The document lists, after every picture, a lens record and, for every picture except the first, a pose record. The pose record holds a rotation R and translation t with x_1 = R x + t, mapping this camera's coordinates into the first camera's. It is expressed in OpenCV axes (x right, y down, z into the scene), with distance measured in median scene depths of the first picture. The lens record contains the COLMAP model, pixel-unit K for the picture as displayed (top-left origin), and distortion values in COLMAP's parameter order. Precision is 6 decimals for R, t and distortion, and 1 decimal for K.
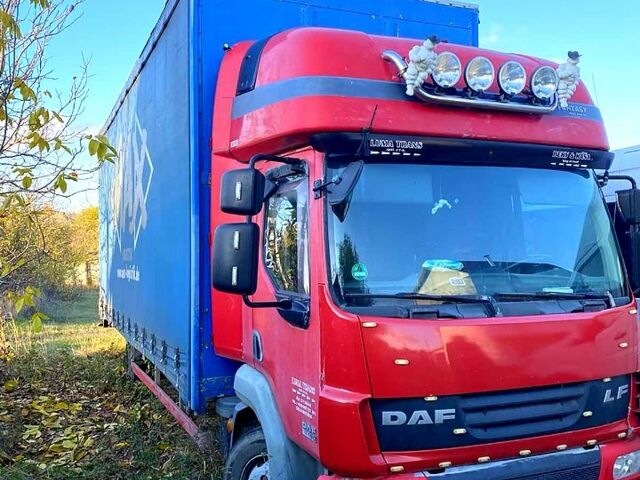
lens RADIAL K [[594.8, 0, 320.0], [0, 594.8, 240.0], [0, 0, 1]] dist [0.062195, -0.107466]
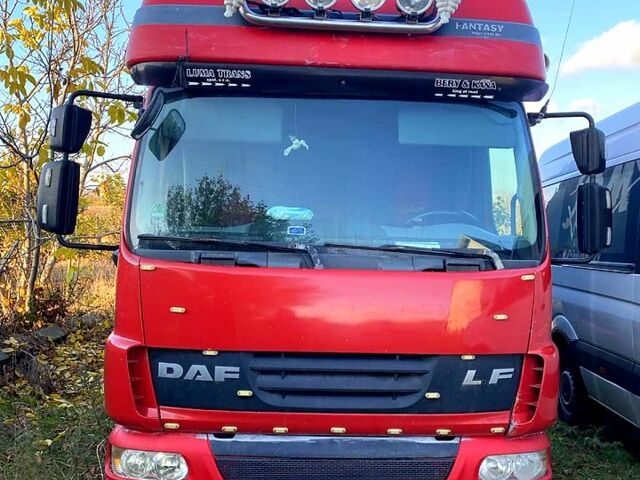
lens RADIAL K [[594.8, 0, 320.0], [0, 594.8, 240.0], [0, 0, 1]] dist [0.062195, -0.107466]
pose [[0.950097, 0.029650, -0.310542, 0.556945], [-0.025974, 0.999535, 0.015965, 0.071192], [0.310871, -0.007102, 0.950426, 0.186058]]
